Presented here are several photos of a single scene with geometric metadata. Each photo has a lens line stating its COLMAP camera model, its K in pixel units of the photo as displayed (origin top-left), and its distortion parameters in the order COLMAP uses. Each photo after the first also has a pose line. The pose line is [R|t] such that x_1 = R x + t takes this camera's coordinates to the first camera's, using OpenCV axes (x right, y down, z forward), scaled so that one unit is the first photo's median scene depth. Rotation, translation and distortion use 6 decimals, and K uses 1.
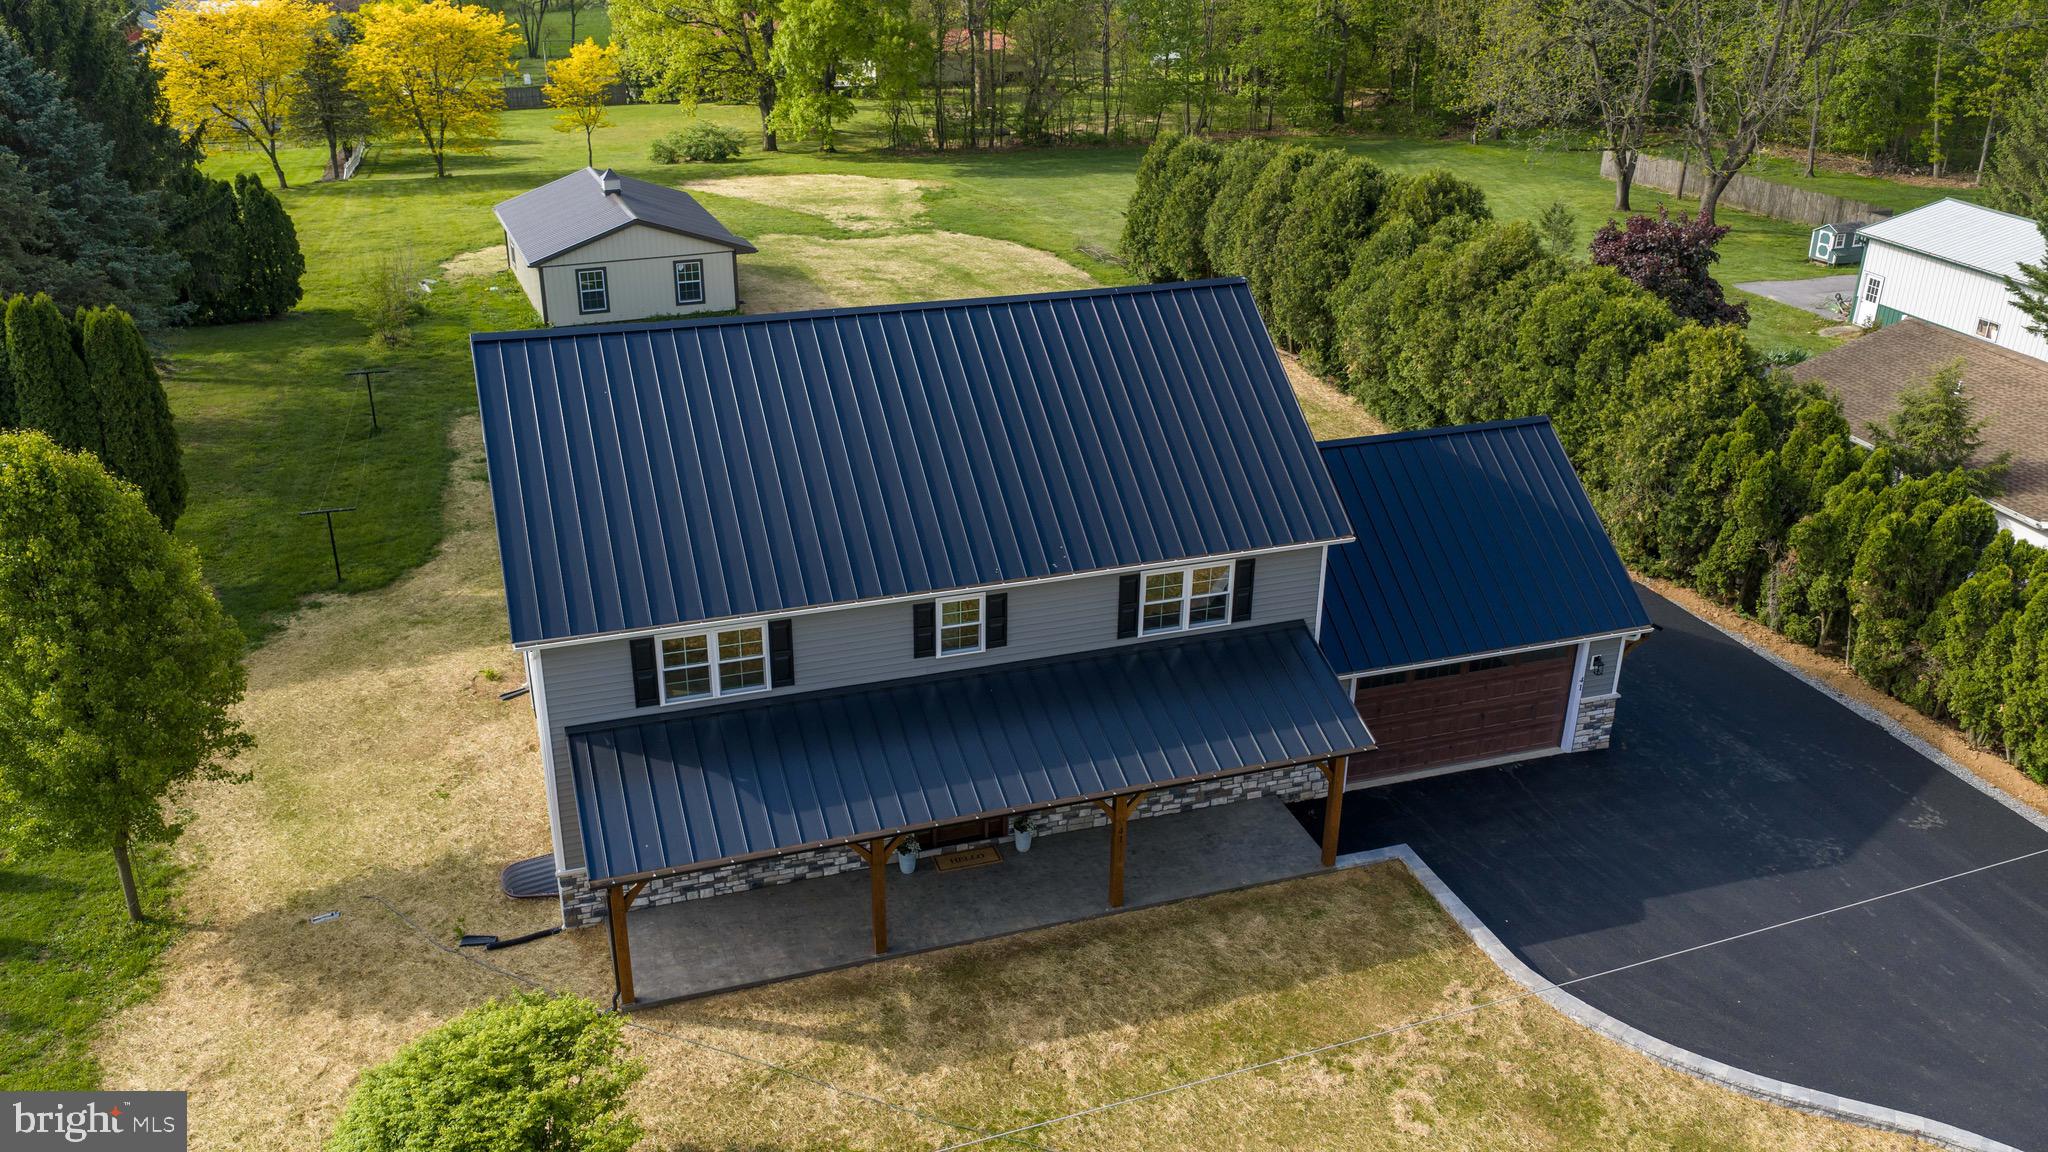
lens RADIAL K [[1692.1, 0, 1025.7], [0, 1692.1, 590.3], [0, 0, 1]] dist [0.038770, -0.079912]
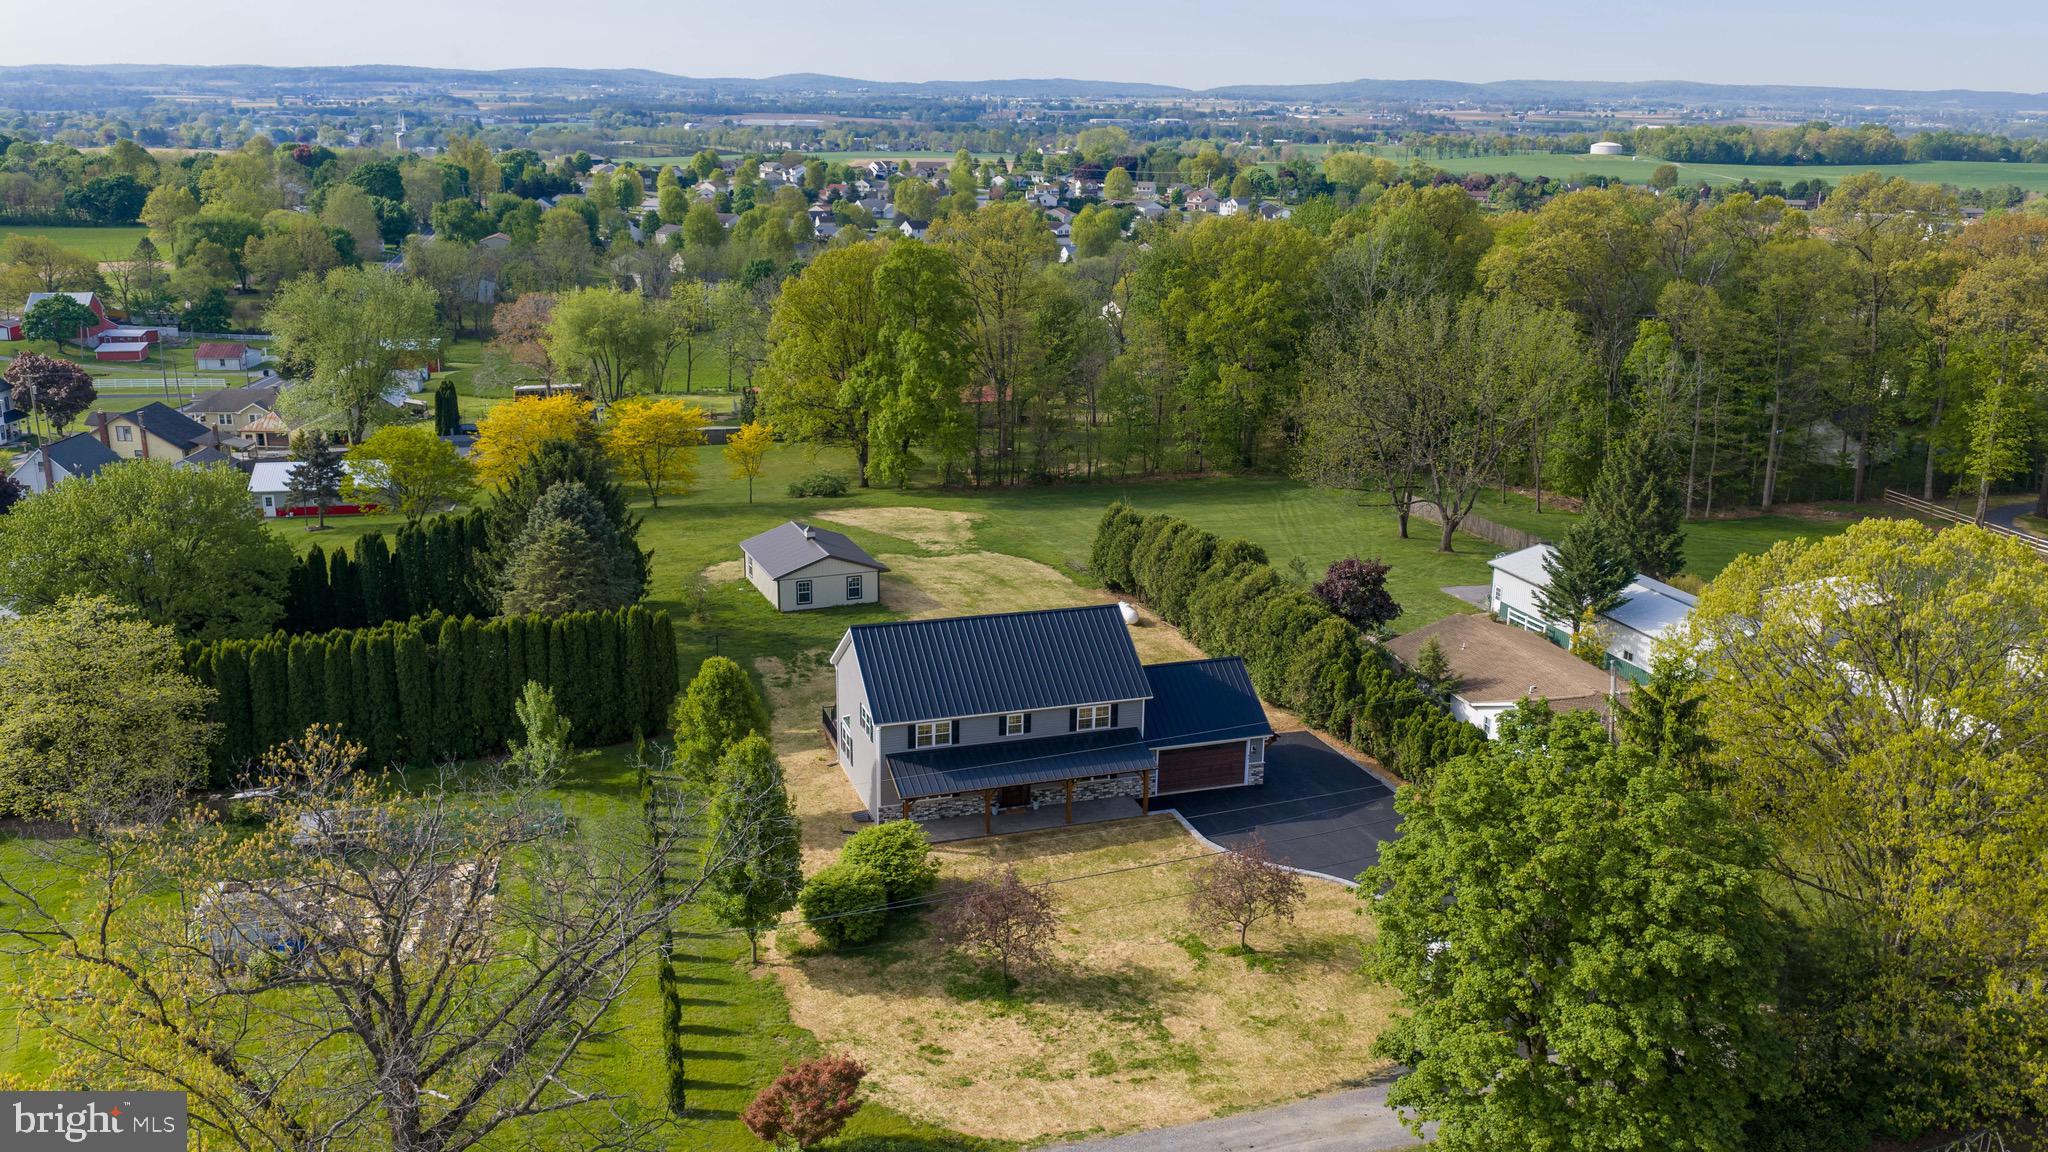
lens RADIAL K [[1692.1, 0, 1025.7], [0, 1692.1, 590.3], [0, 0, 1]] dist [0.038770, -0.079912]
pose [[0.999989, 0.002886, -0.003822, -0.005875], [-0.003430, 0.988500, -0.151184, 0.146851], [0.003341, 0.151195, 0.988498, -1.211773]]
